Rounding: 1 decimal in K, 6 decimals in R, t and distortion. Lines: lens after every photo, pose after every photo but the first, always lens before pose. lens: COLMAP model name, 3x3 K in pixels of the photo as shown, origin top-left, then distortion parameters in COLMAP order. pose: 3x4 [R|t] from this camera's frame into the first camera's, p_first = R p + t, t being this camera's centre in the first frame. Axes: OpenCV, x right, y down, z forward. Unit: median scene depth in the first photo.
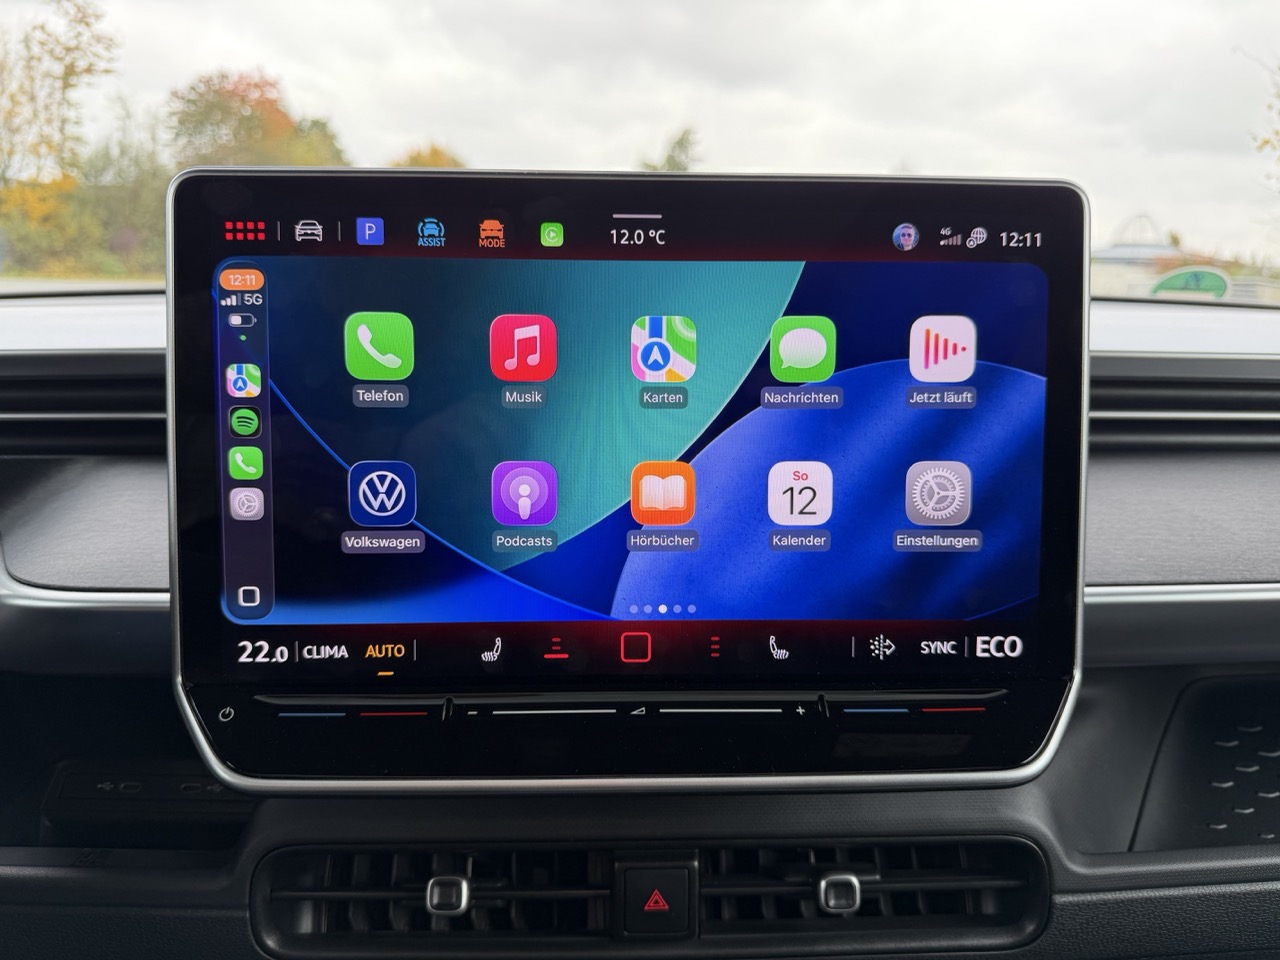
lens RADIAL K [[871.5, 0, 638.8], [0, 871.5, 507.2], [0, 0, 1]] dist [-0.005449, -0.002809]
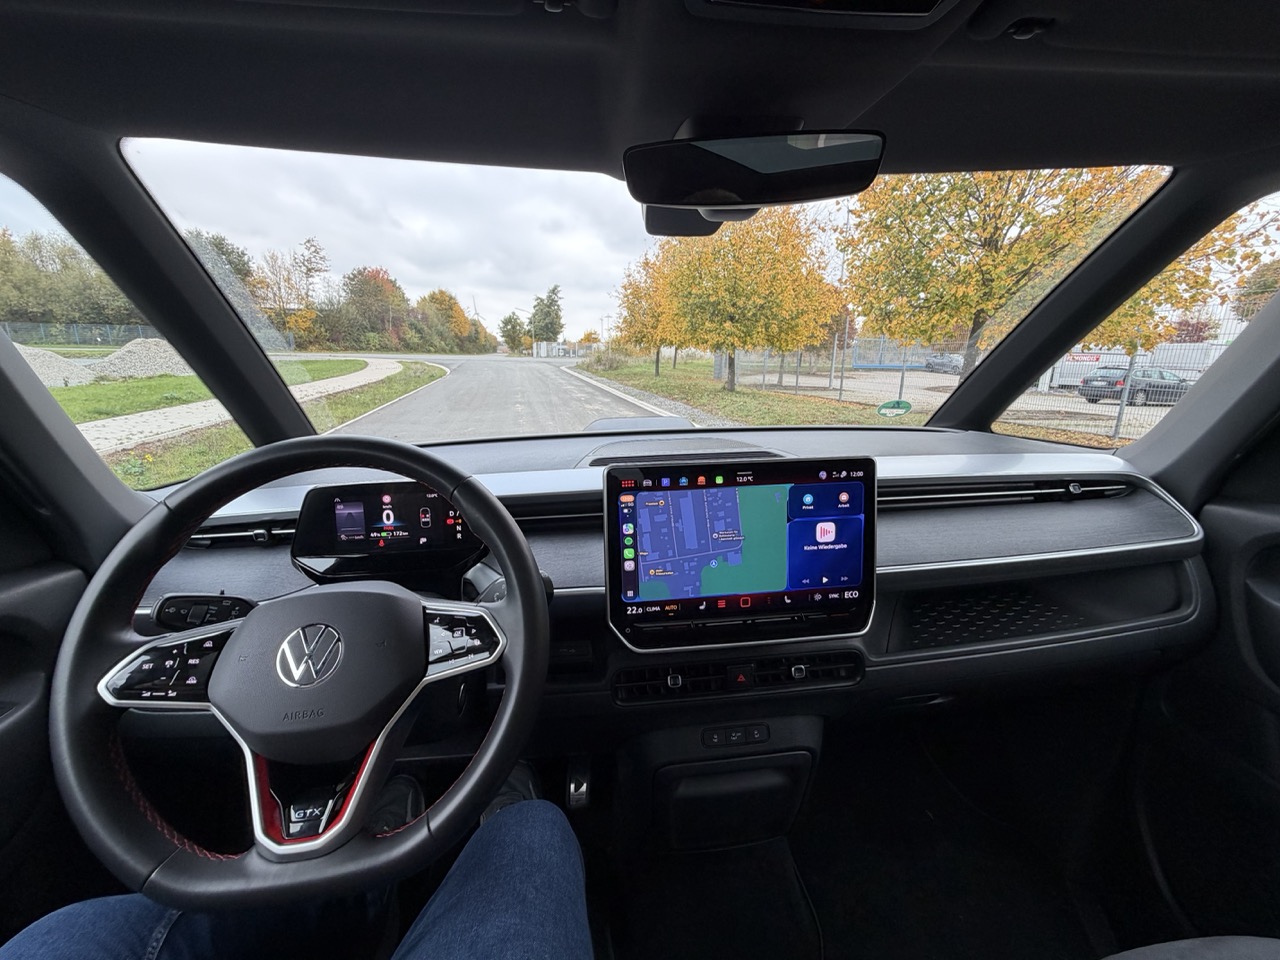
lens RADIAL K [[510.9, 0, 640.0], [0, 510.9, 480.0], [0, 0, 1]] dist [-0.000460, -0.000452]
pose [[0.996804, -0.037173, 0.070716, -0.506207], [0.034070, 0.998424, 0.044587, -0.387614], [-0.072262, -0.042036, 0.996499, -0.850242]]
